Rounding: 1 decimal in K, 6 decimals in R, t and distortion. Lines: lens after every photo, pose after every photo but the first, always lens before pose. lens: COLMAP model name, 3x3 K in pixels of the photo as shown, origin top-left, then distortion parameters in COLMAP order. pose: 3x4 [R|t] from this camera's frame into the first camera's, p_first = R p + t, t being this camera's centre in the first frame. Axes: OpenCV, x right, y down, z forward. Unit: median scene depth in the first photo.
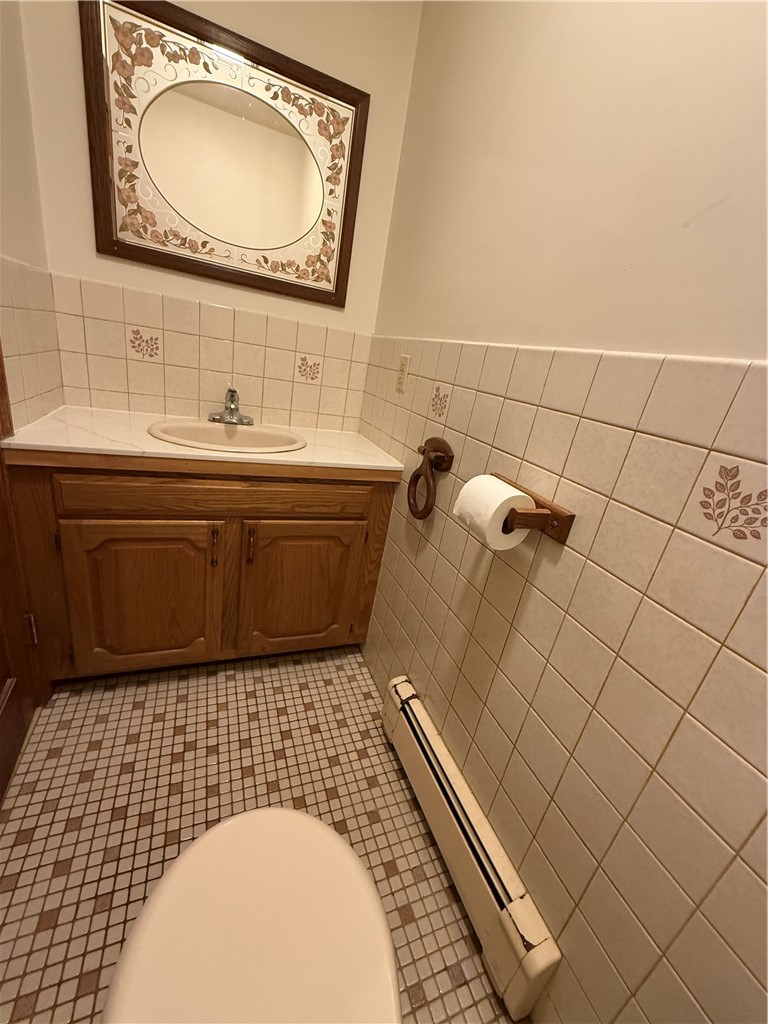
lens RADIAL K [[408.3, 0, 384.3], [0, 408.3, 508.9], [0, 0, 1]] dist [-0.002450, 0.000845]
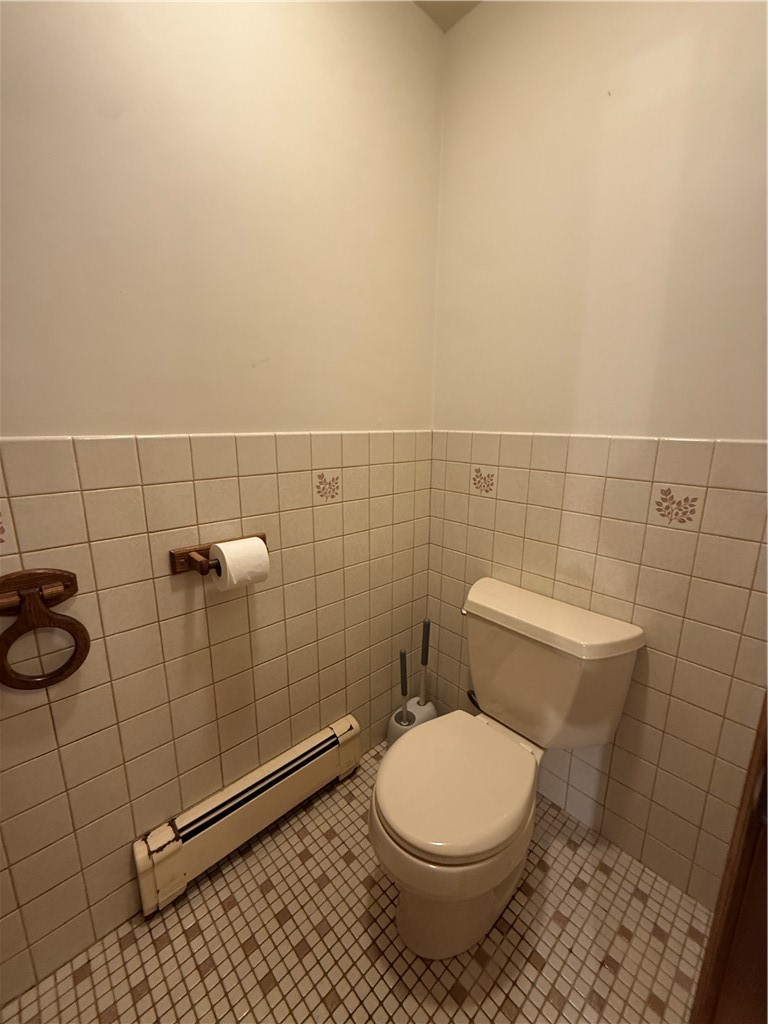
lens RADIAL K [[408.3, 0, 383.1], [0, 408.3, 511.8], [0, 0, 1]] dist [-0.002450, 0.000845]
pose [[-0.350954, -0.365329, 0.862186, -0.702500], [0.269710, 0.842295, 0.466686, -0.457962], [-0.896709, 0.396326, -0.197074, 0.597443]]
